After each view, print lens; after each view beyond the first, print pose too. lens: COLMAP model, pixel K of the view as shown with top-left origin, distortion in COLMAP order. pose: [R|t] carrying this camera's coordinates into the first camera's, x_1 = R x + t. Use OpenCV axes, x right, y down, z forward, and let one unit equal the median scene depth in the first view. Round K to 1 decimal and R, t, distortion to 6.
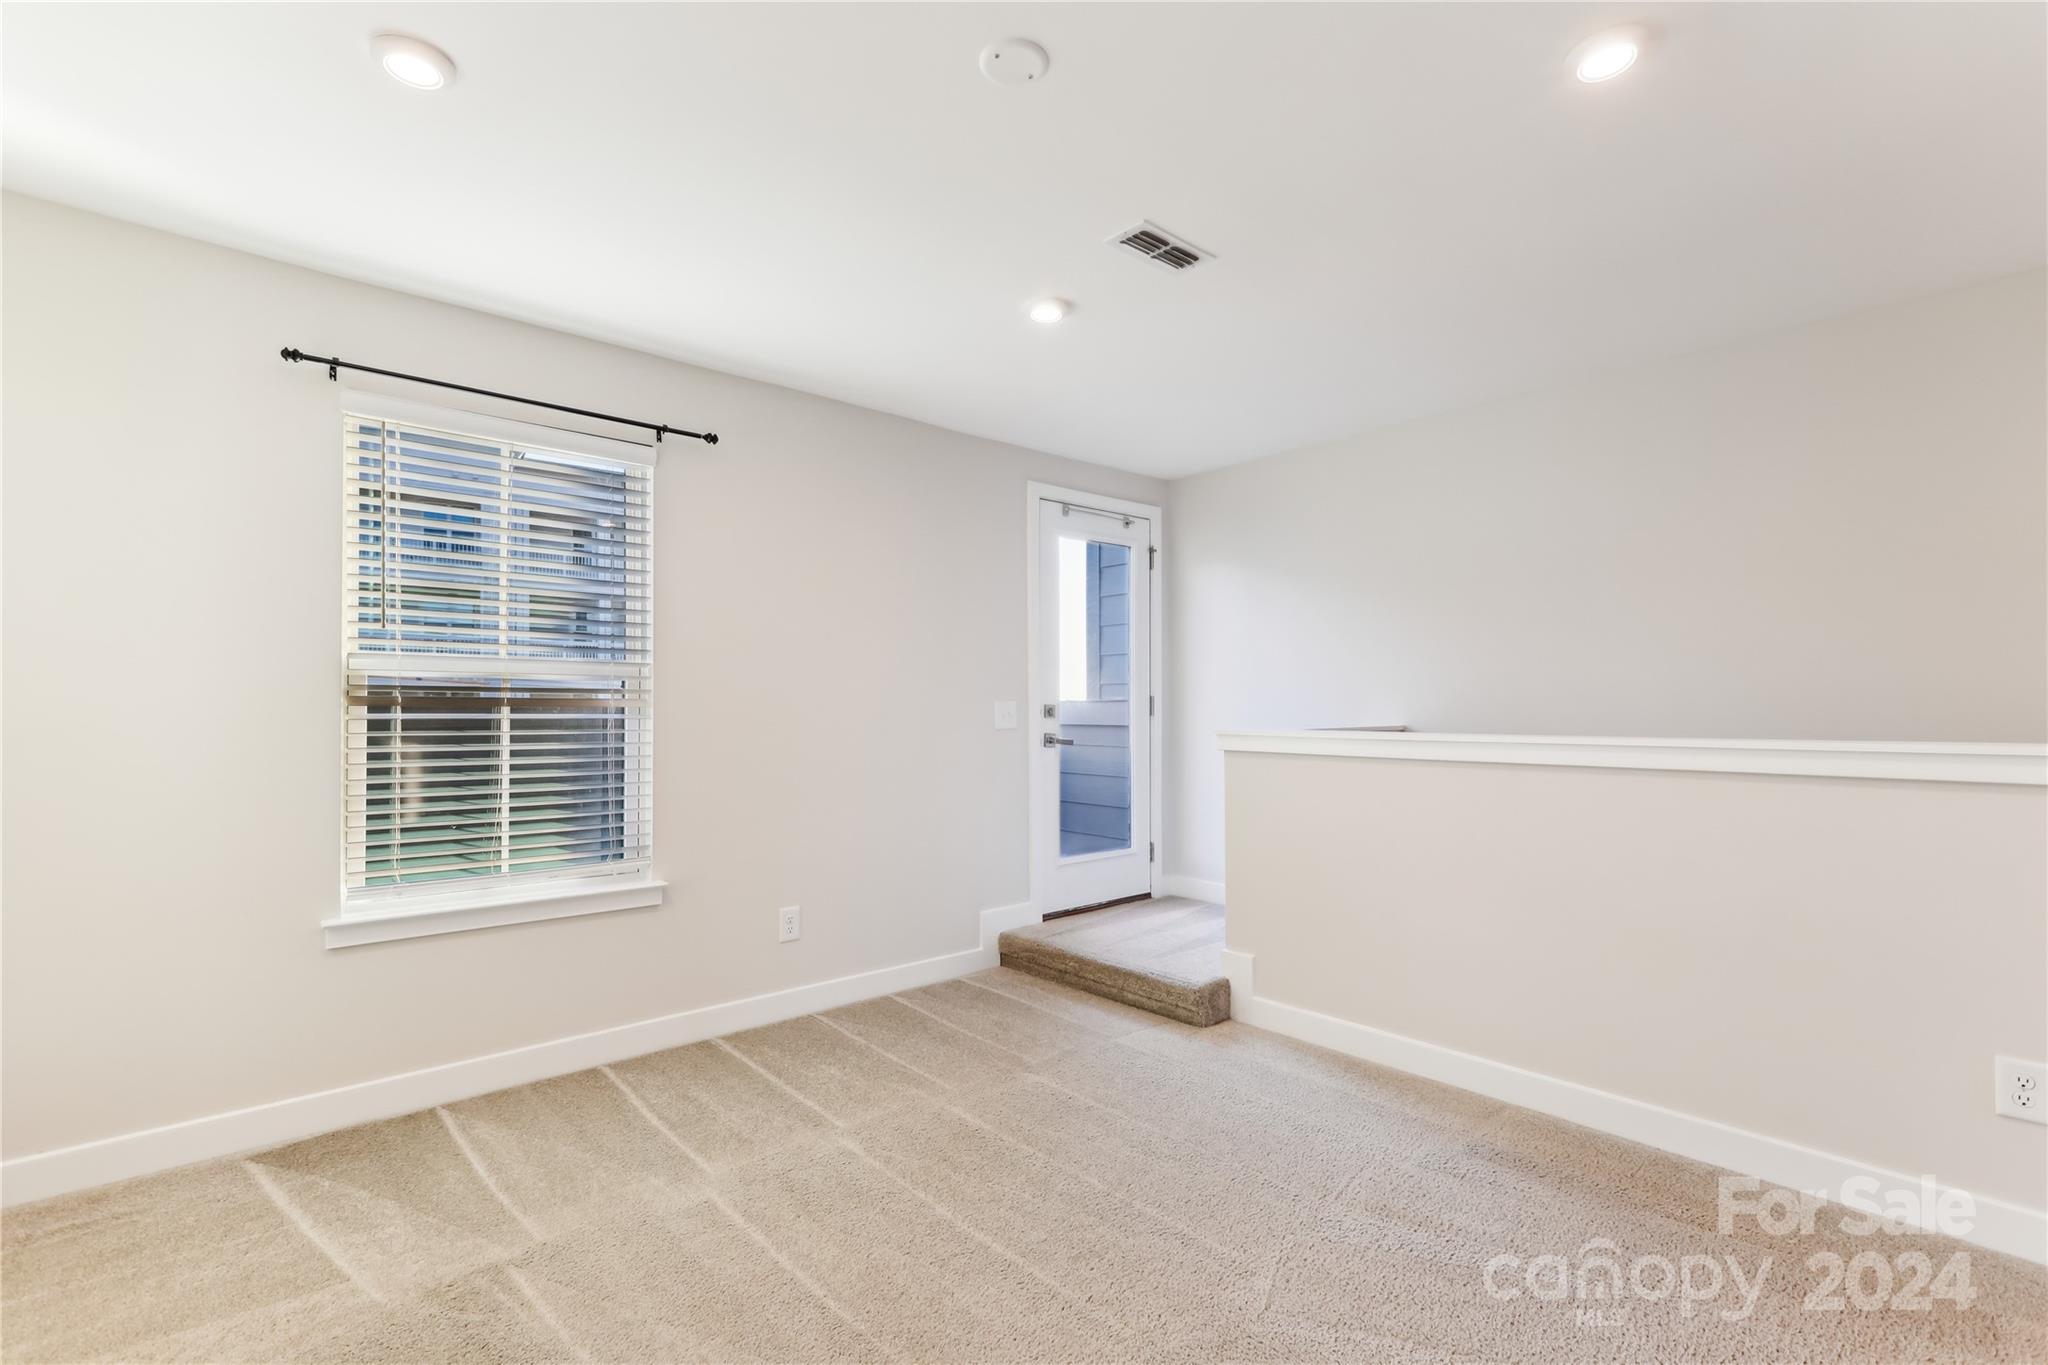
lens RADIAL K [[947.8, 0, 1024.0], [0, 947.8, 682.5], [0, 0, 1]] dist [0.001519, 0.000118]
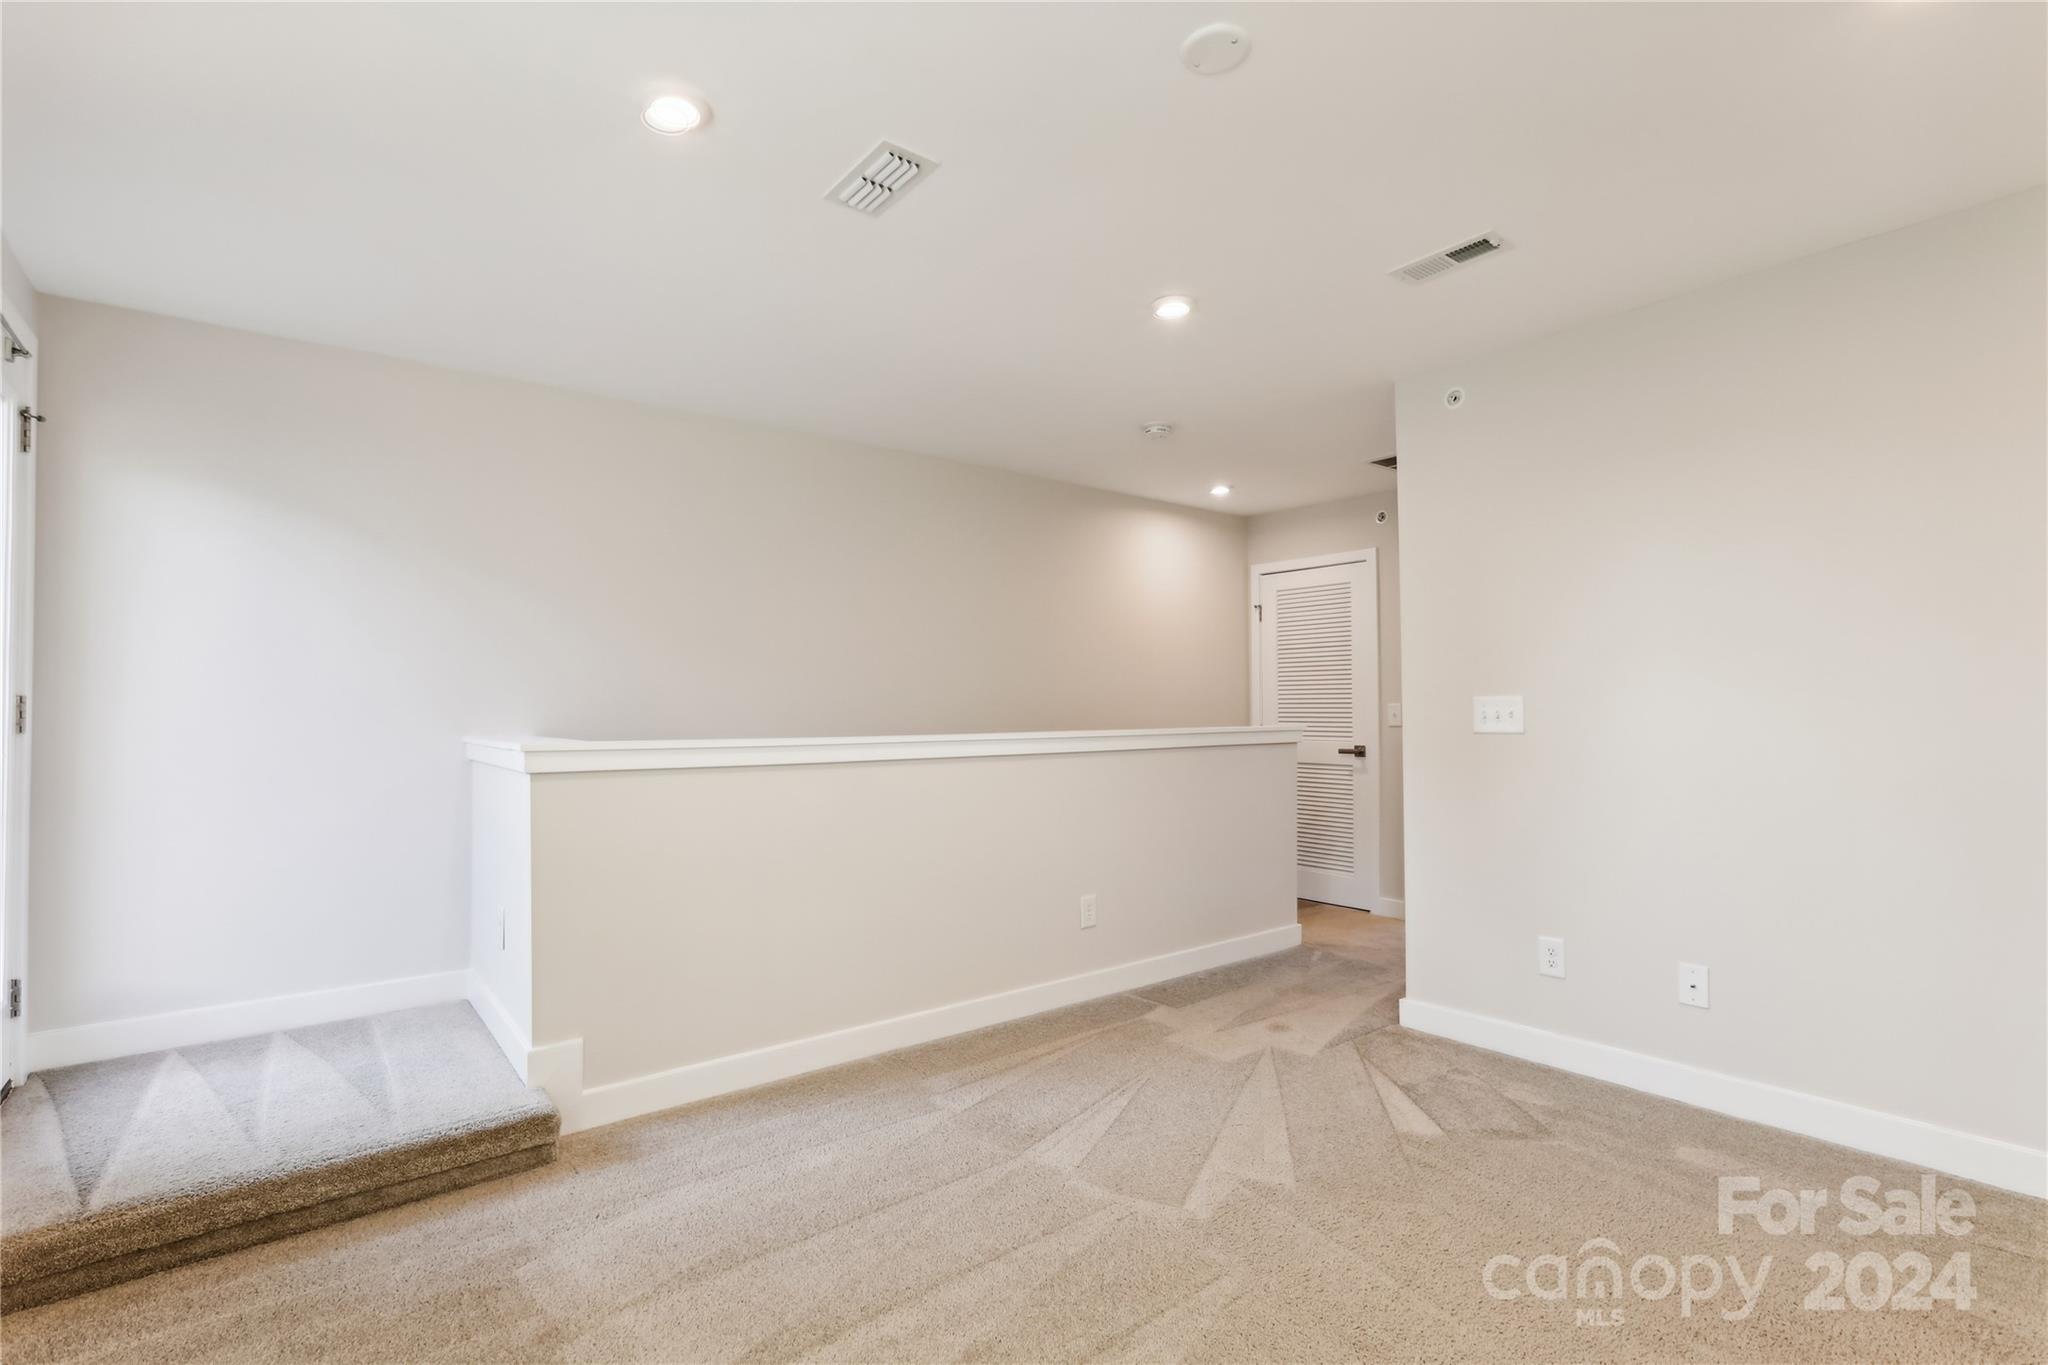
lens RADIAL K [[947.8, 0, 1024.0], [0, 947.8, 682.5], [0, 0, 1]] dist [0.001519, 0.000118]
pose [[0.051935, 0.031372, 0.998158, -0.544706], [-0.023043, 0.999278, -0.030208, 0.017325], [-0.998385, -0.021431, 0.052620, 0.650333]]
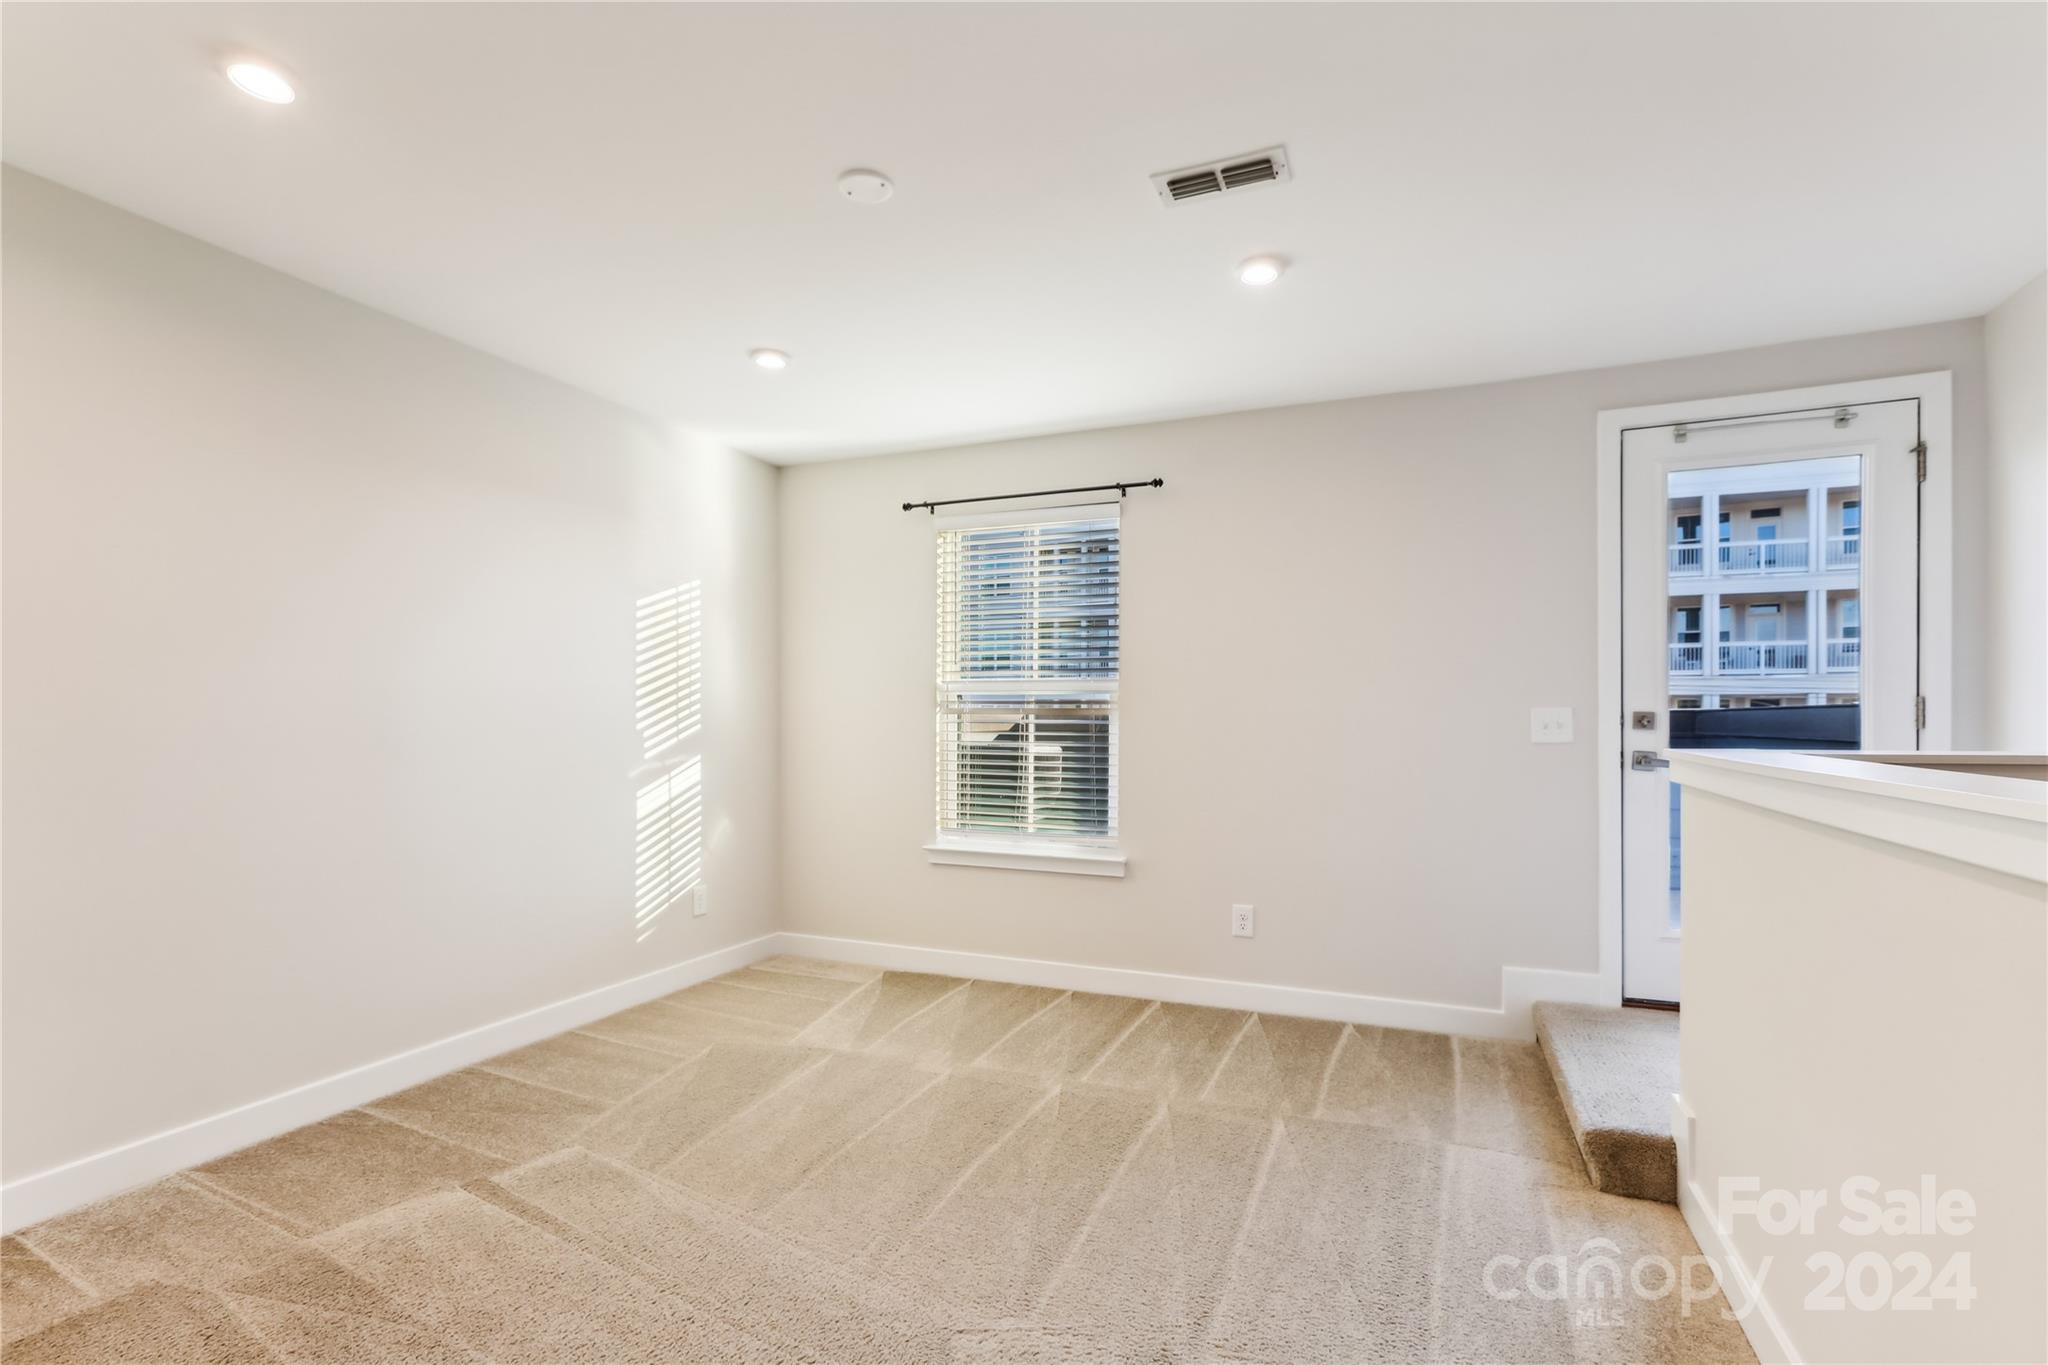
lens RADIAL K [[938.8, 0, 1021.7], [0, 938.8, 698.6], [0, 0, 1]] dist [0.002181, 0.000296]
pose [[0.425995, -0.017349, -0.904559, 0.648412], [0.022902, 0.999703, -0.008388, 0.011991], [0.904436, -0.017143, 0.426265, 0.366766]]
